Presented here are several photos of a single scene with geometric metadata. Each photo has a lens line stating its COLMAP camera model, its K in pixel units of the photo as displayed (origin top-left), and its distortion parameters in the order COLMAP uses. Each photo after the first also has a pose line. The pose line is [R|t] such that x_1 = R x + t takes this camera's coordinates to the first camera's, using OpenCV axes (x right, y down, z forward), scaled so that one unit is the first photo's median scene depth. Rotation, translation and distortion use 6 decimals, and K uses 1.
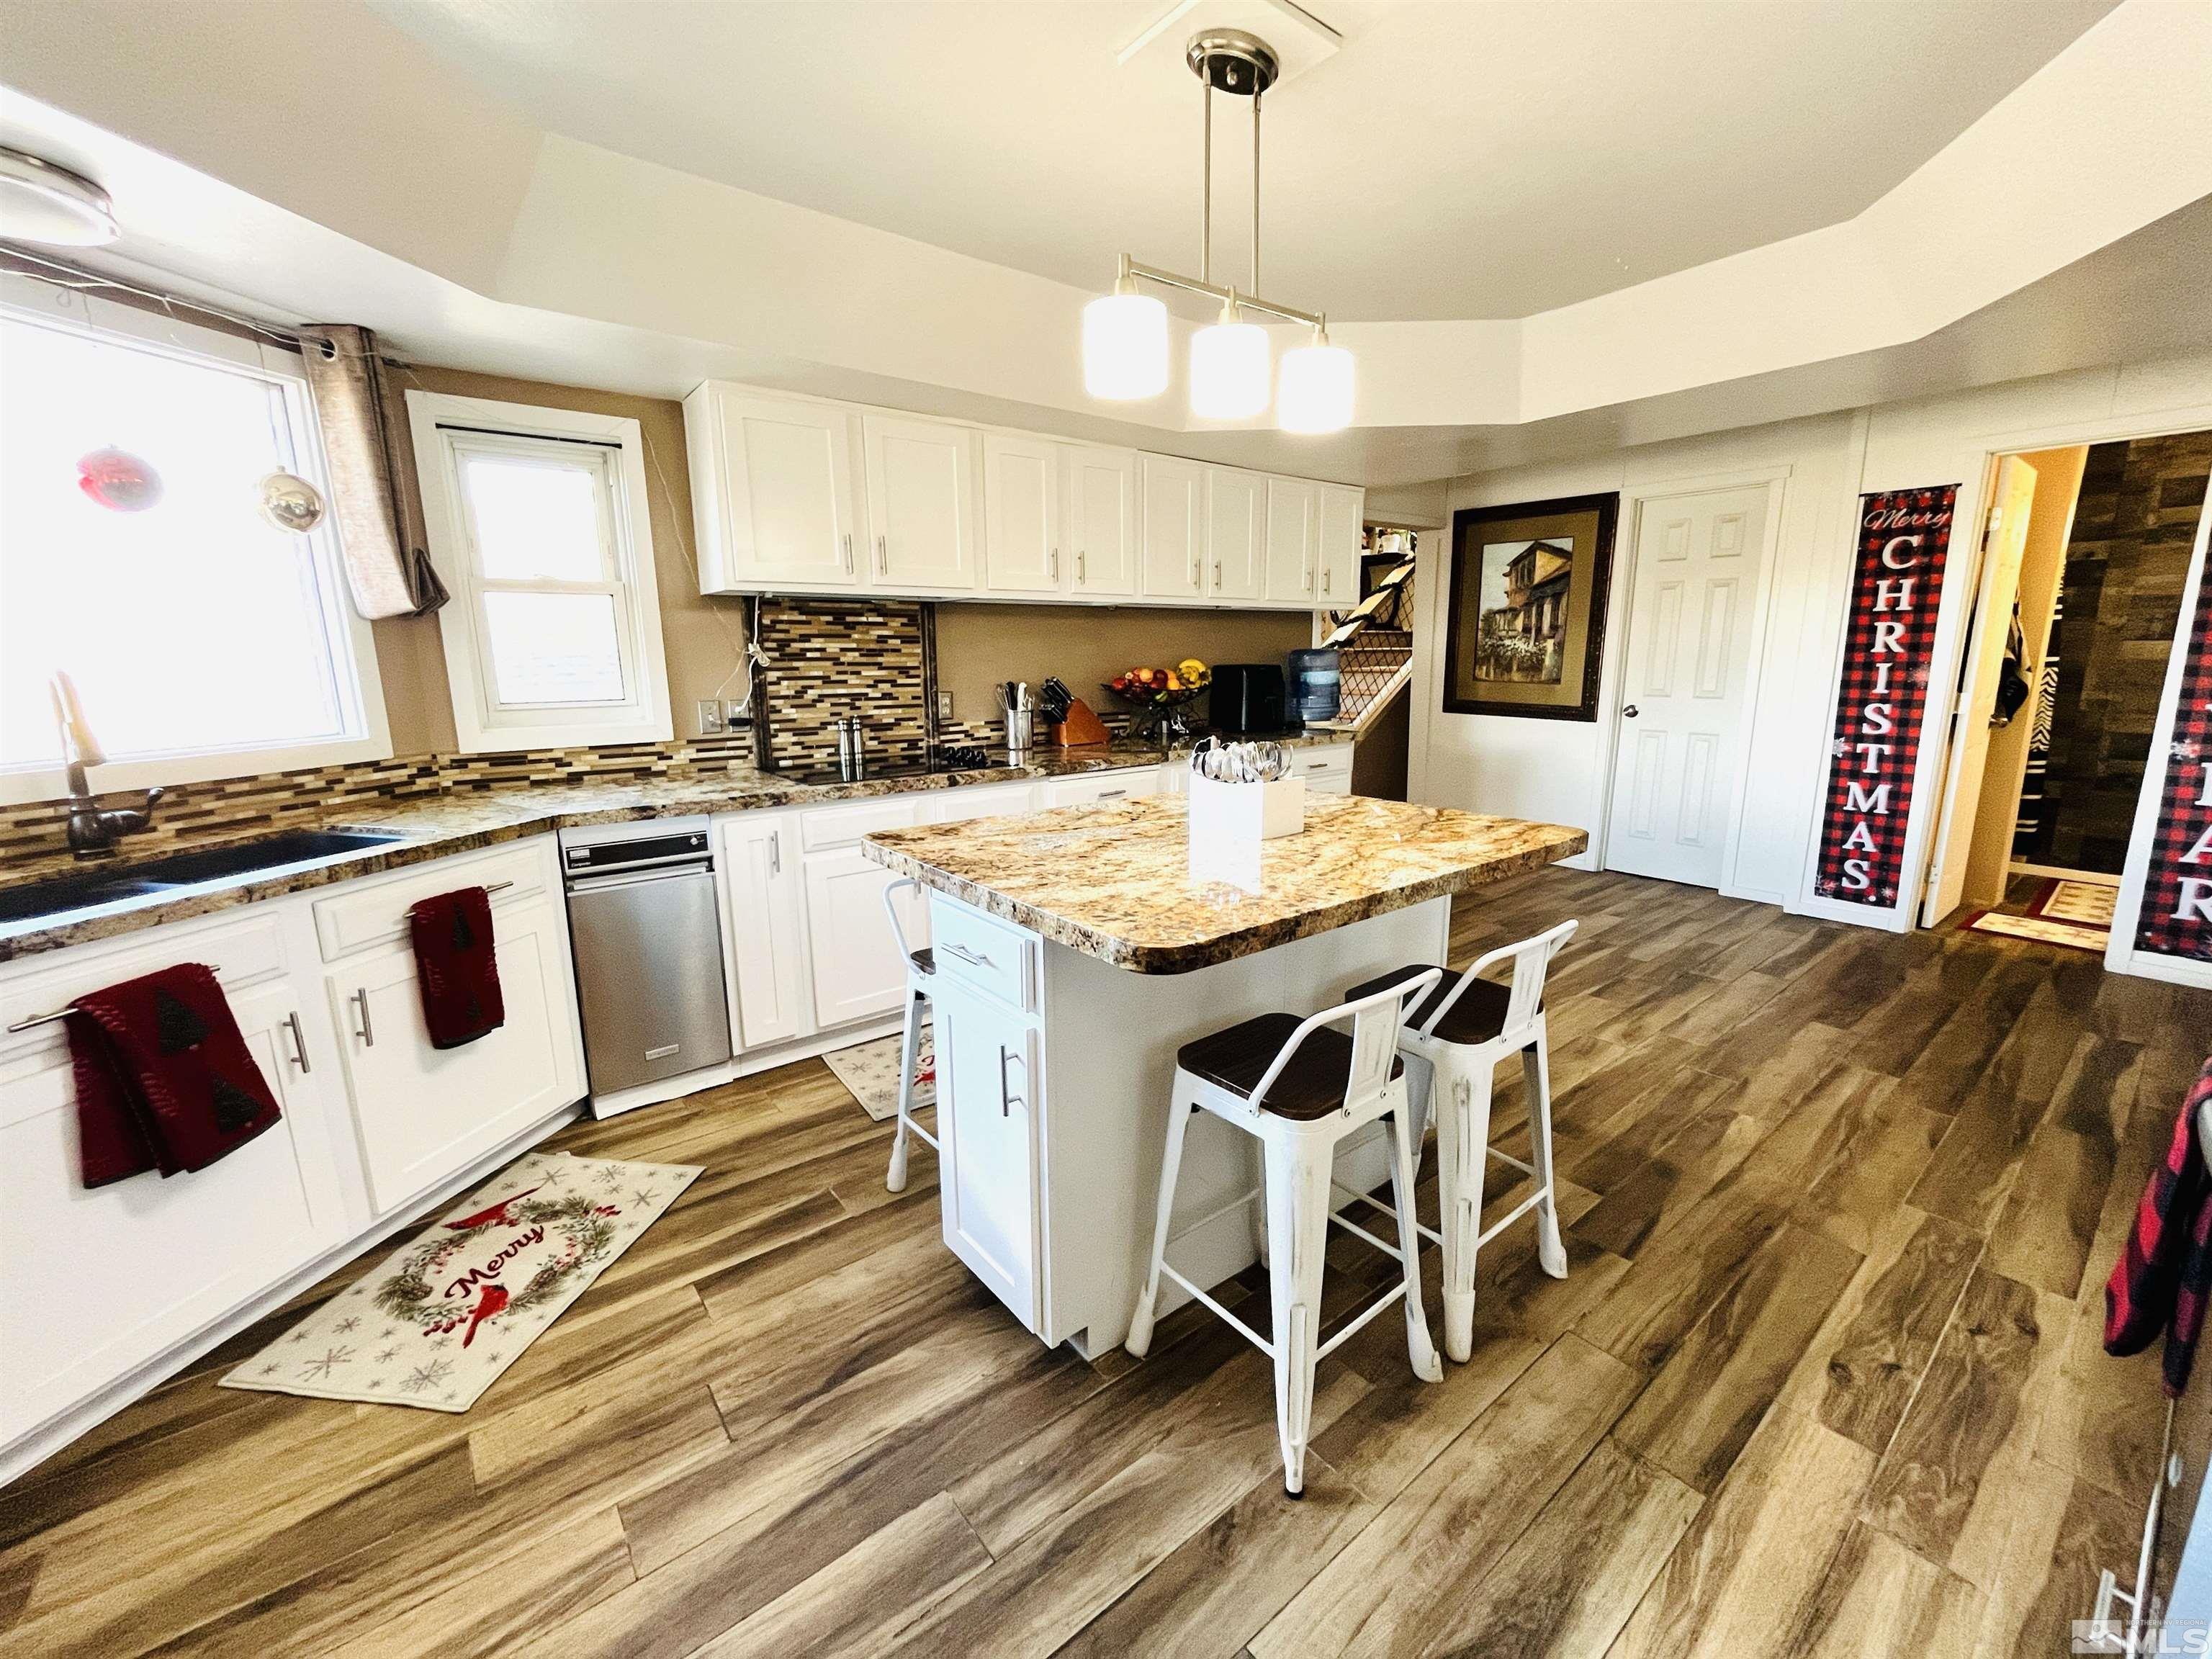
lens RADIAL K [[889.9, 0, 1108.4], [0, 889.9, 822.0], [0, 0, 1]] dist [-0.001510, -0.000124]
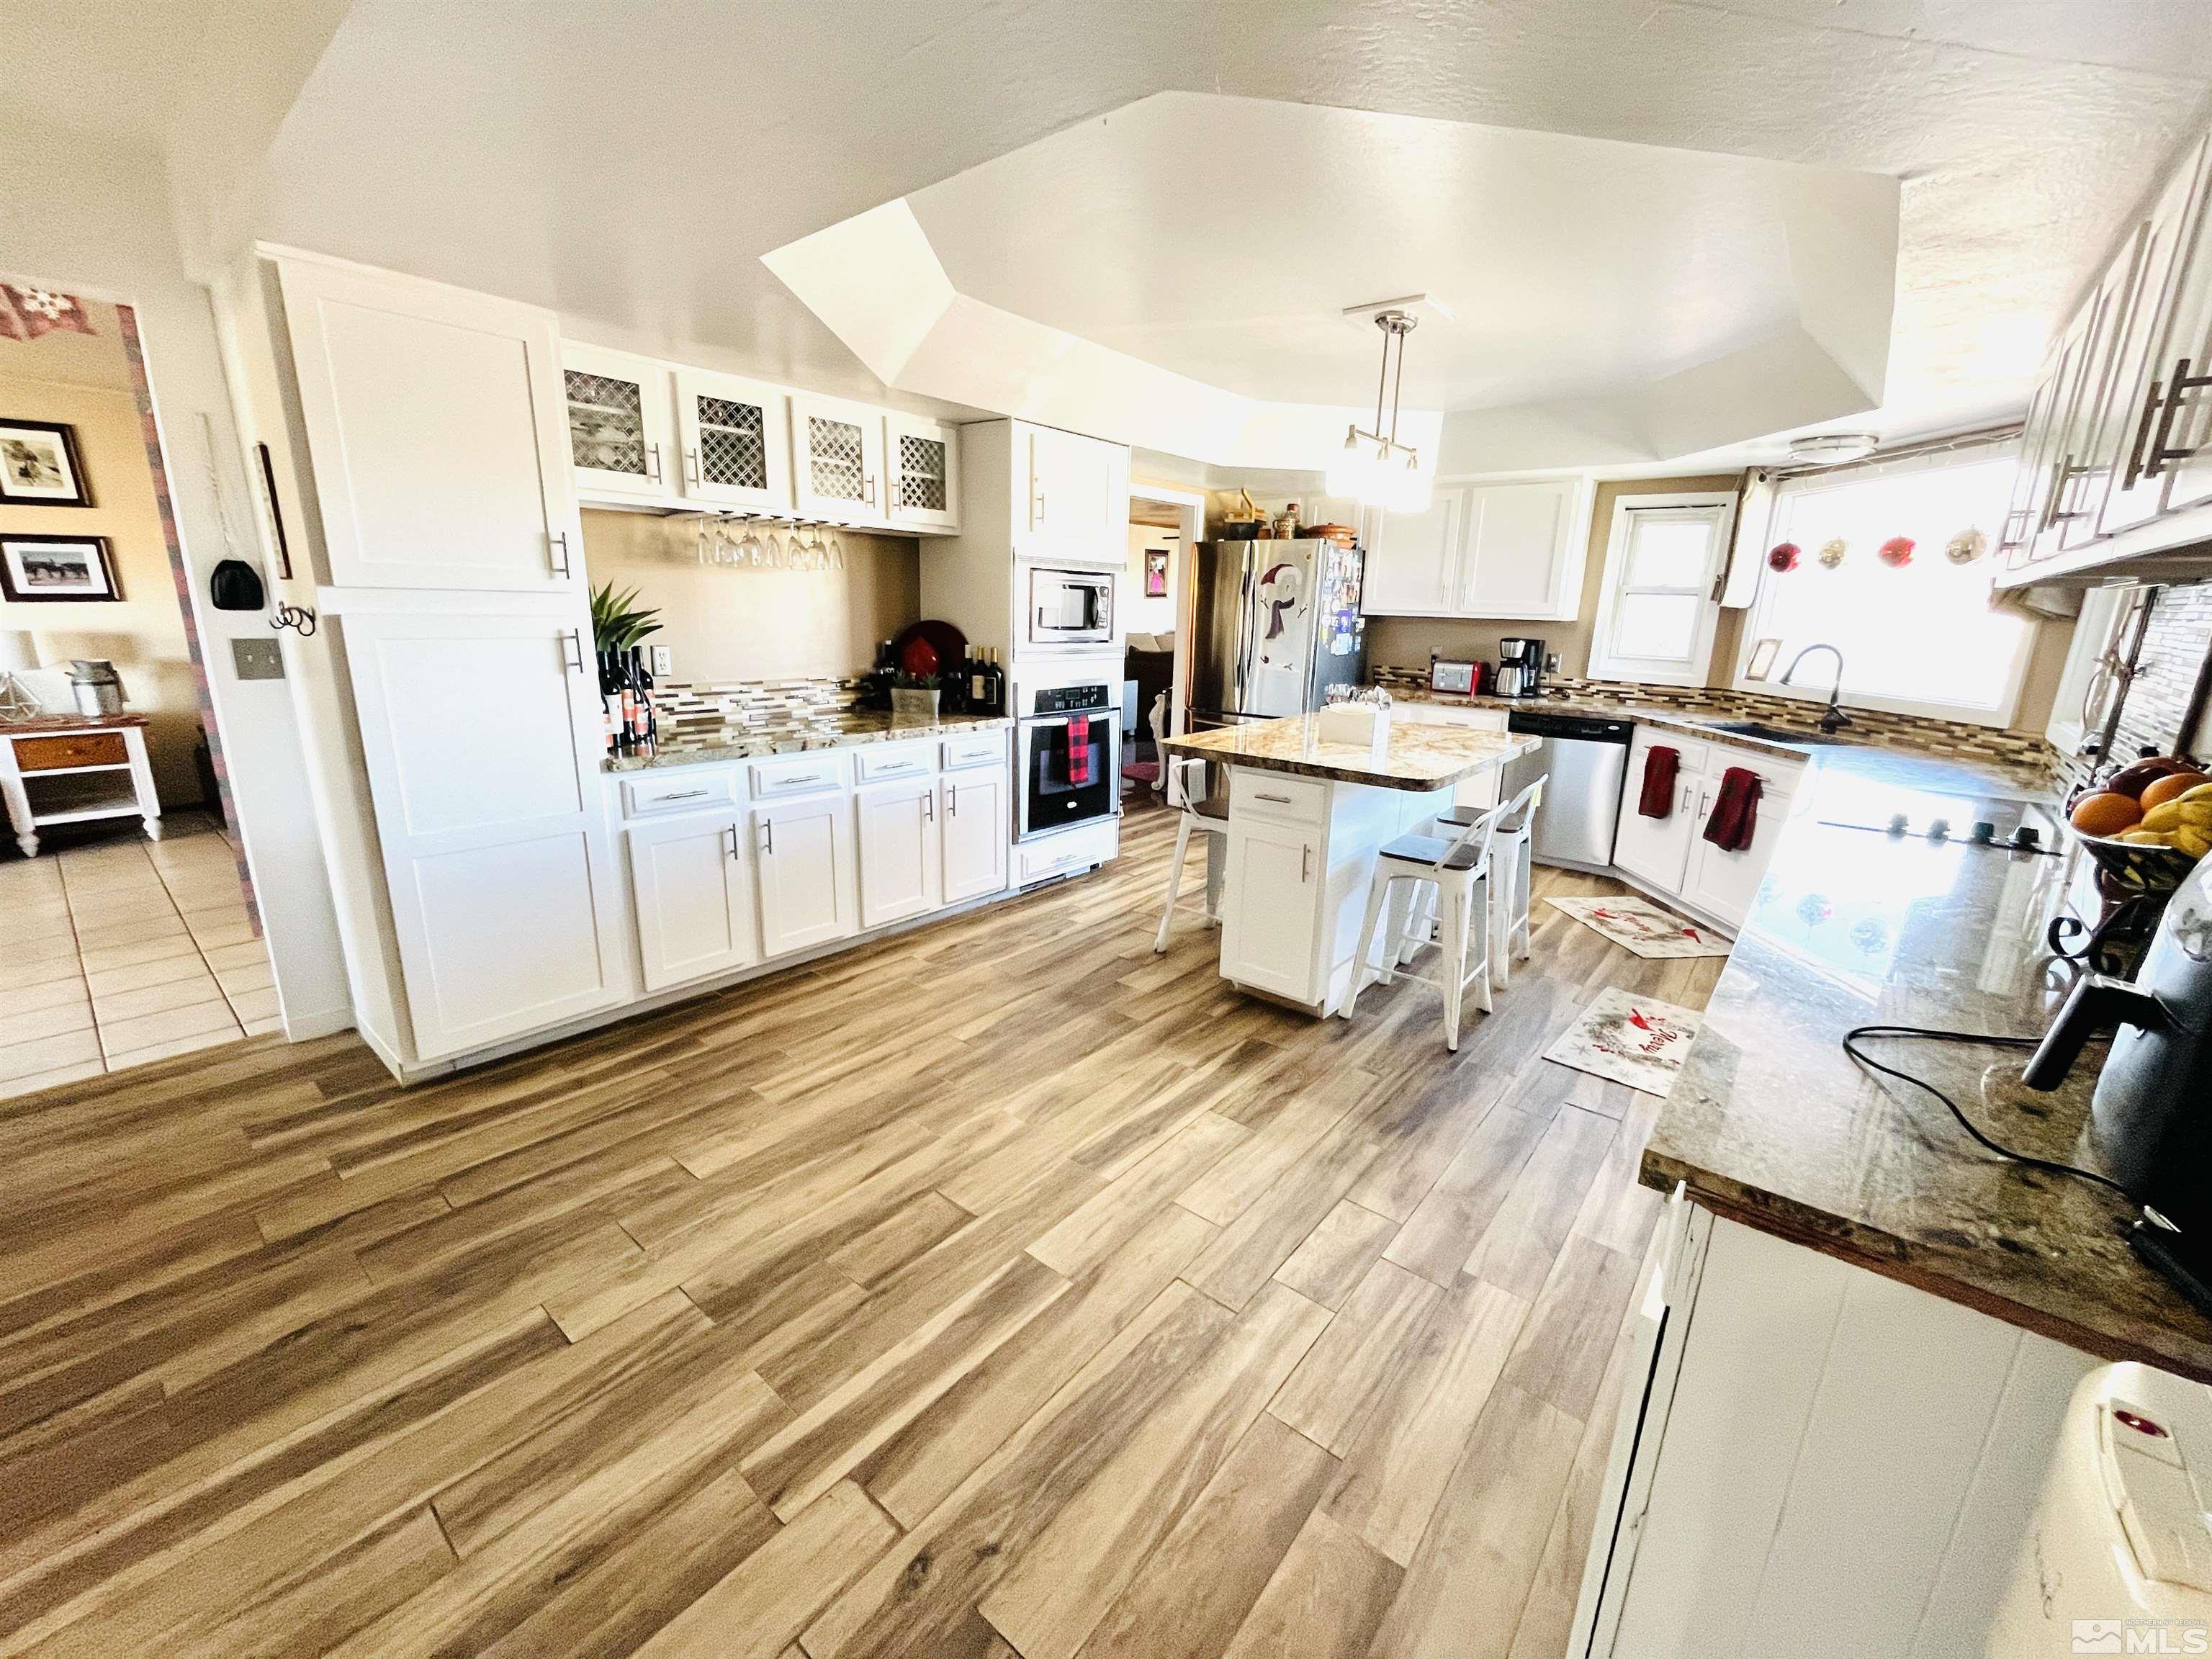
lens RADIAL K [[889.9, 0, 1108.1], [0, 889.9, 827.3], [0, 0, 1]] dist [-0.001510, -0.000124]
pose [[-0.975612, 0.036881, -0.216382, 0.579029], [-0.060470, 0.902479, 0.426469, -0.314868], [0.211008, 0.429153, -0.878239, 1.453777]]
